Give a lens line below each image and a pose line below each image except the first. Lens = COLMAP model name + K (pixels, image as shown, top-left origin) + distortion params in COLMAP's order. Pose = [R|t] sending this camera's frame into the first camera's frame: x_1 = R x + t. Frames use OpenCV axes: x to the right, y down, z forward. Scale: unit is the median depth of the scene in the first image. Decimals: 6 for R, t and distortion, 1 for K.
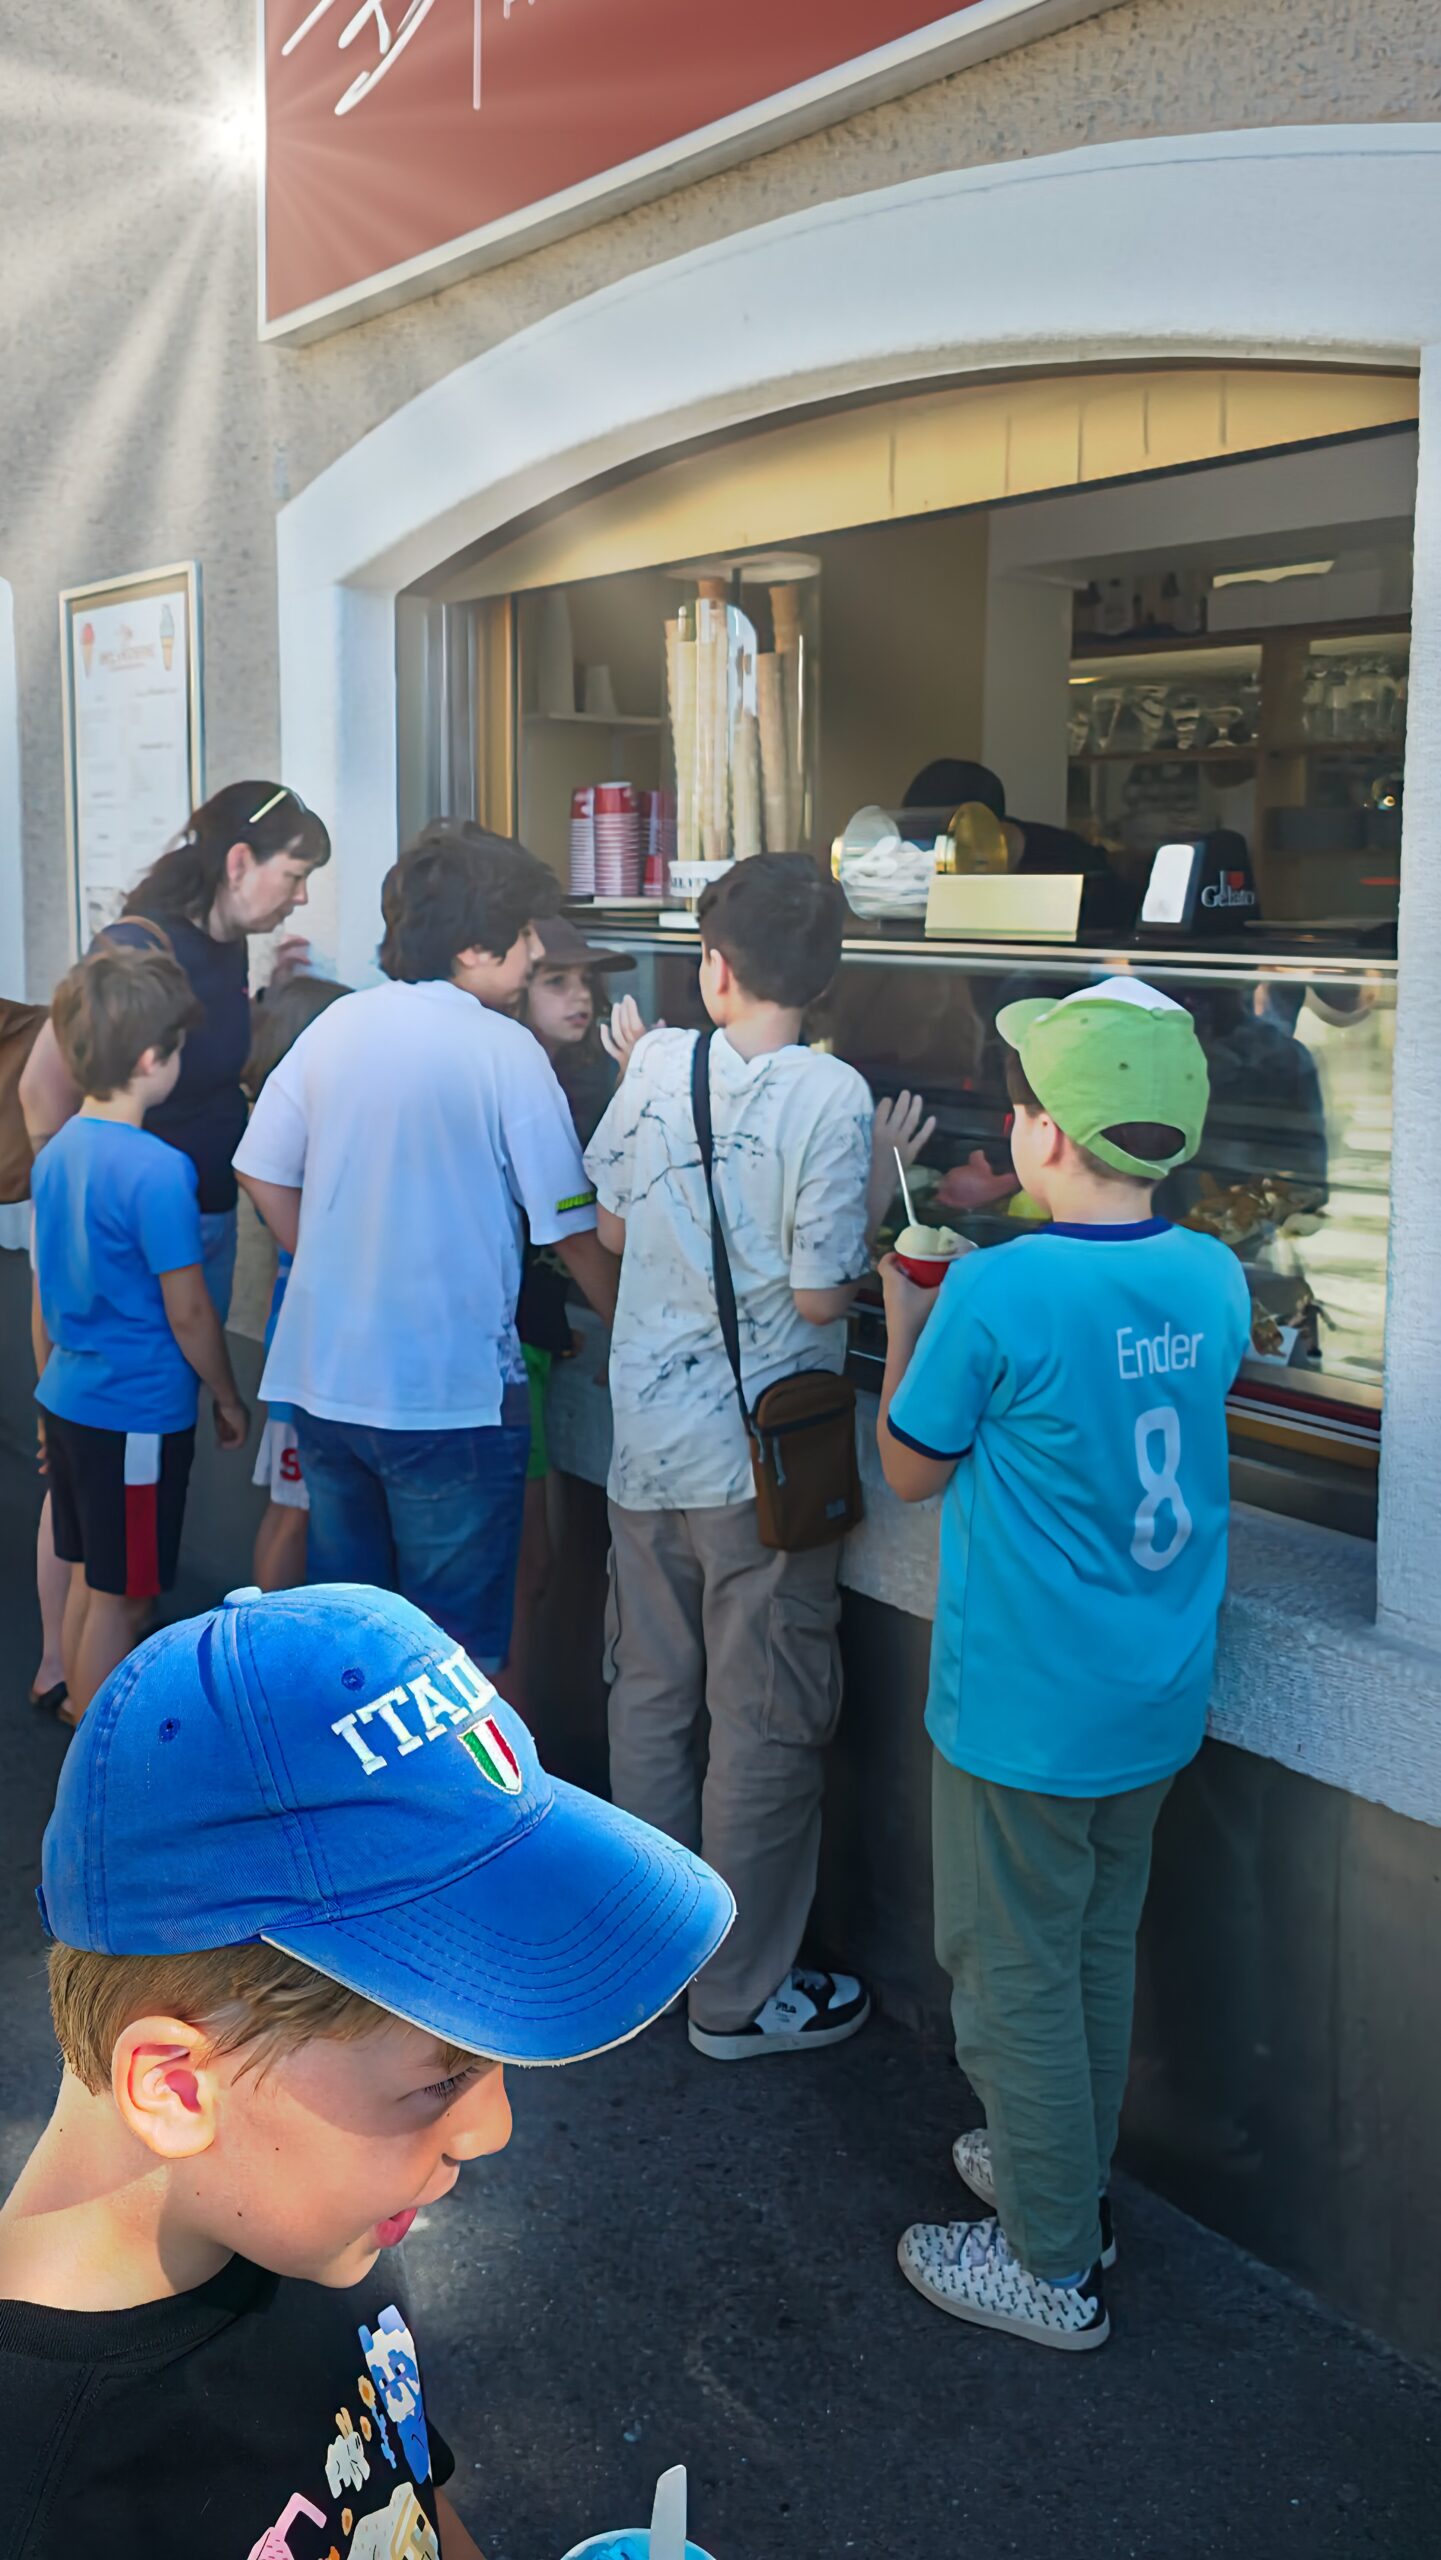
lens RADIAL K [[2686.6, 0, 720.5], [0, 2686.6, 1280.0], [0, 0, 1]] dist [0.024738, -0.127706]
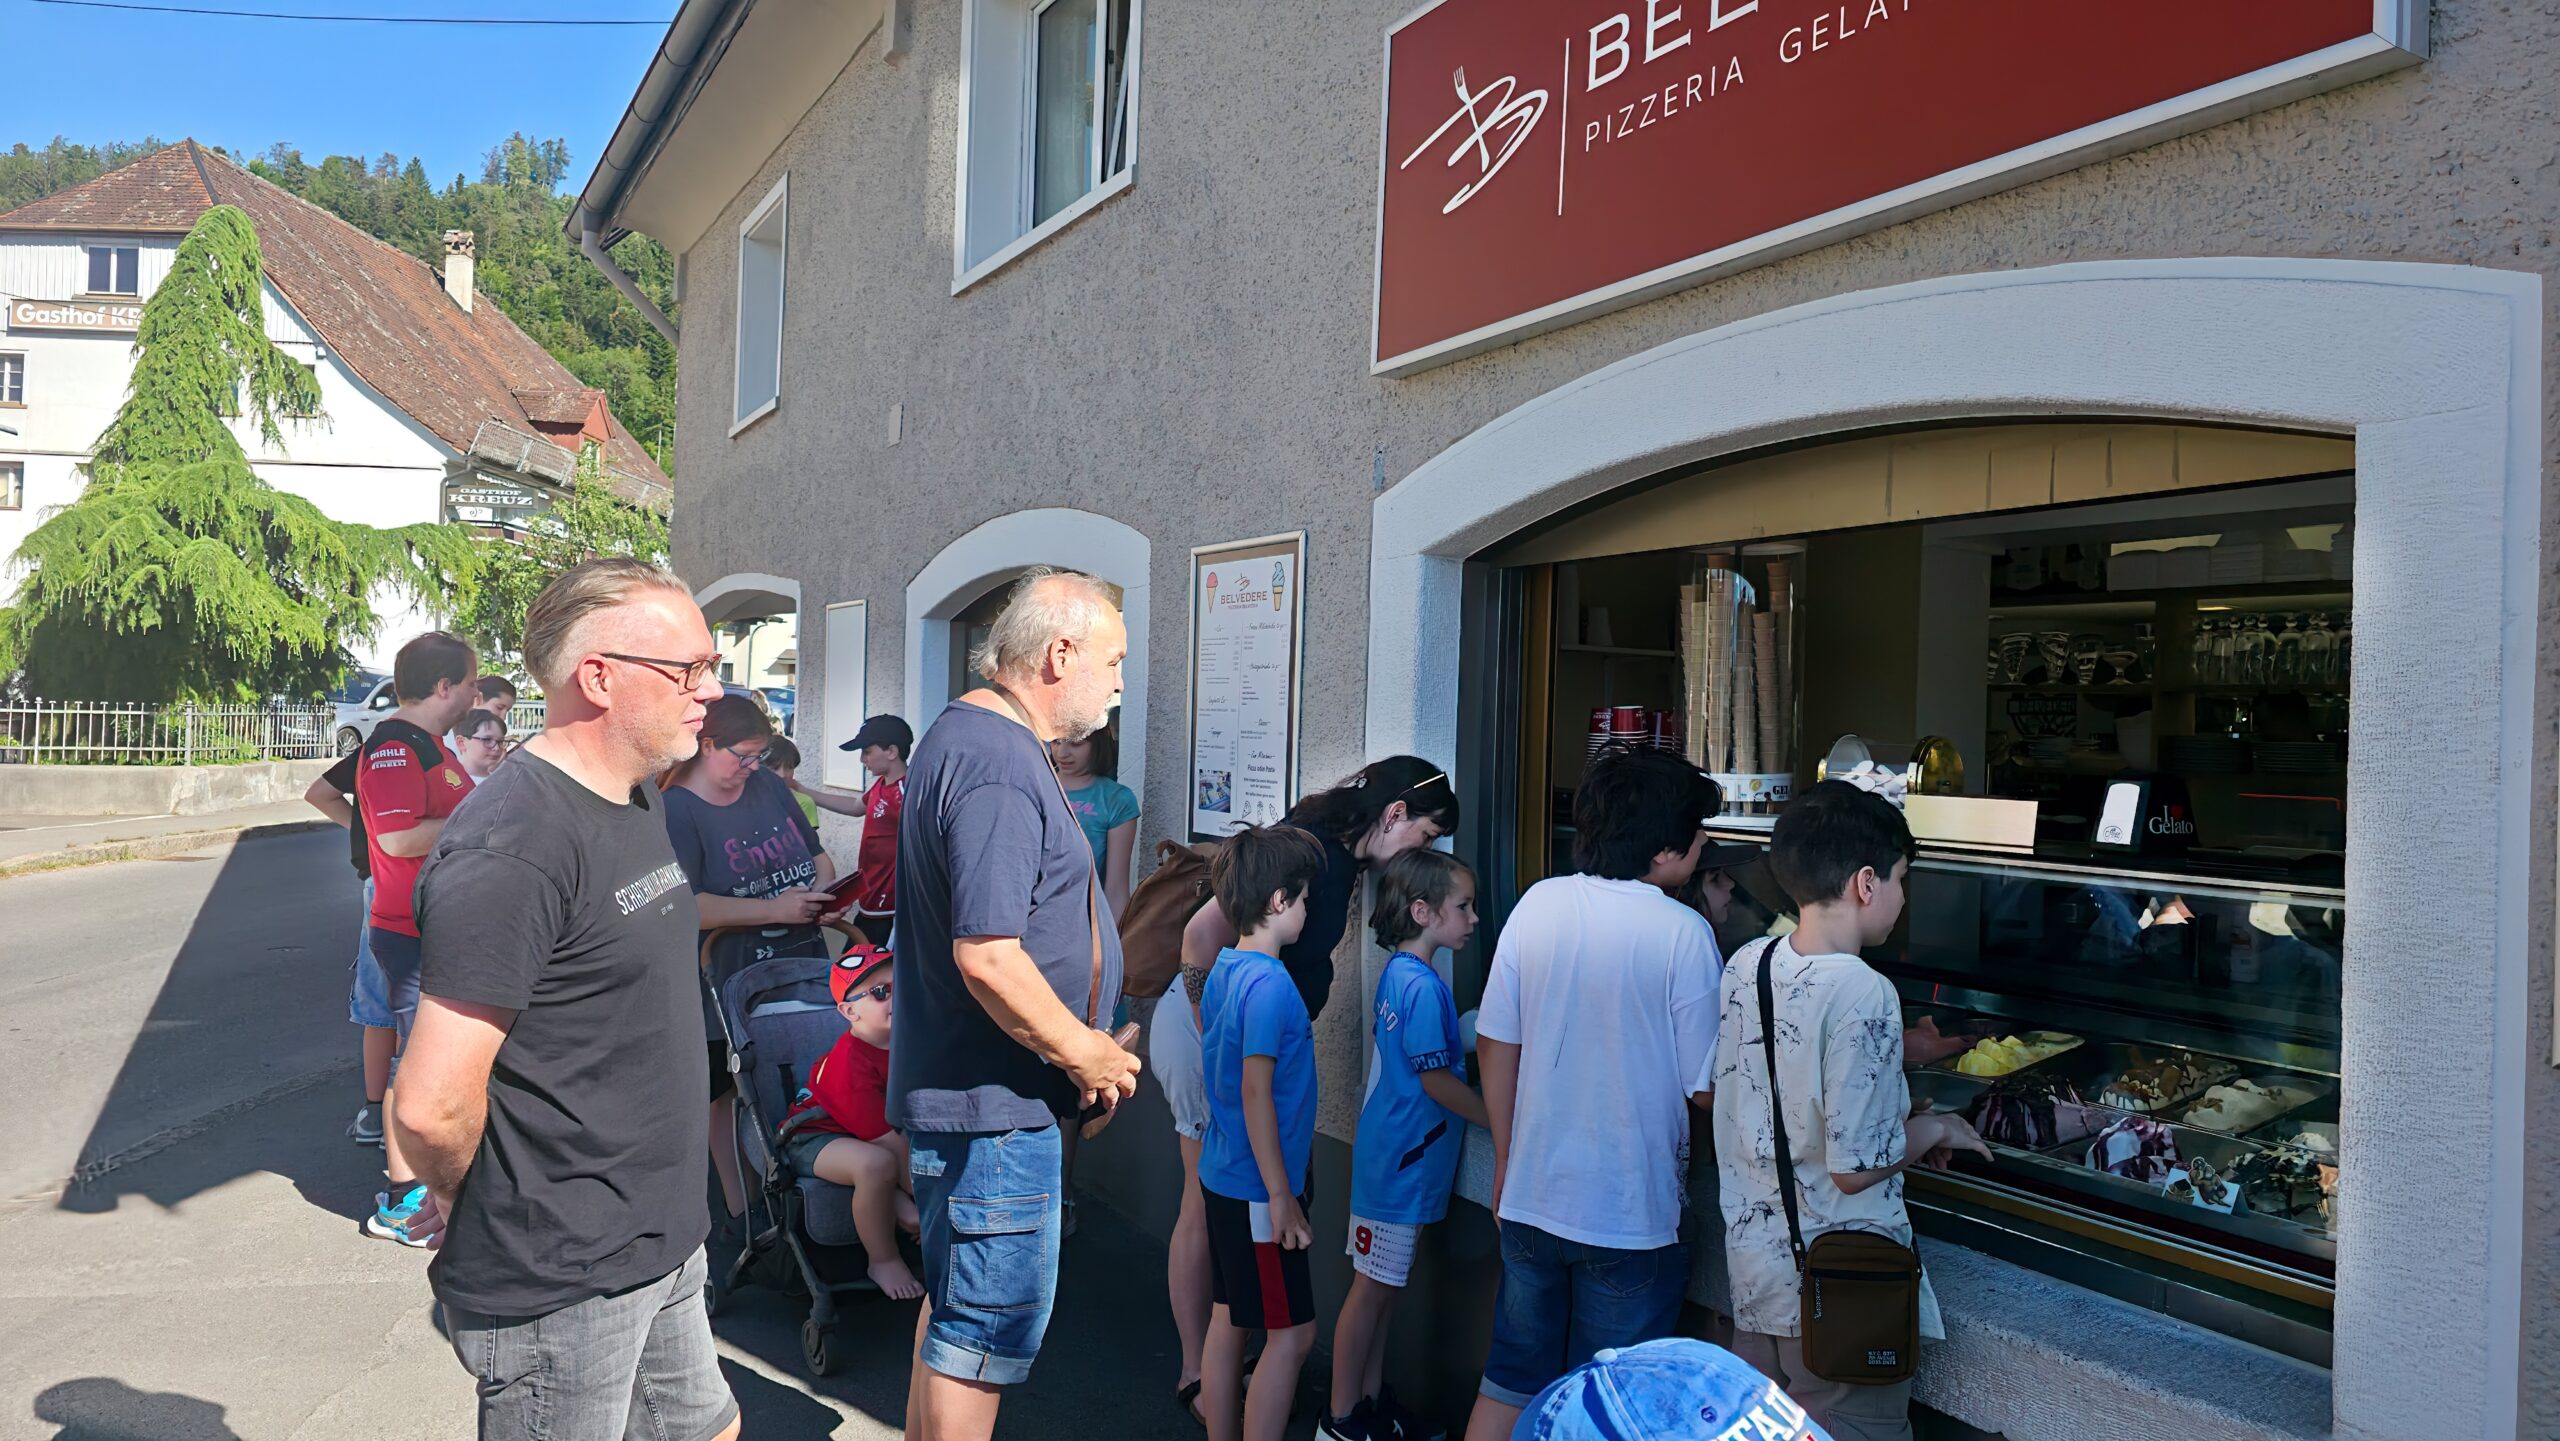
lens RADIAL K [[2270.0, 0, 1173.4], [0, 2270.0, 720.0], [0, 0, 1]] dist [-0.009307, -0.061959]
pose [[0.981369, 0.028939, -0.189943, -0.062192], [-0.058768, 0.986423, -0.153347, -0.003761], [0.182927, 0.161652, 0.969746, -0.096528]]
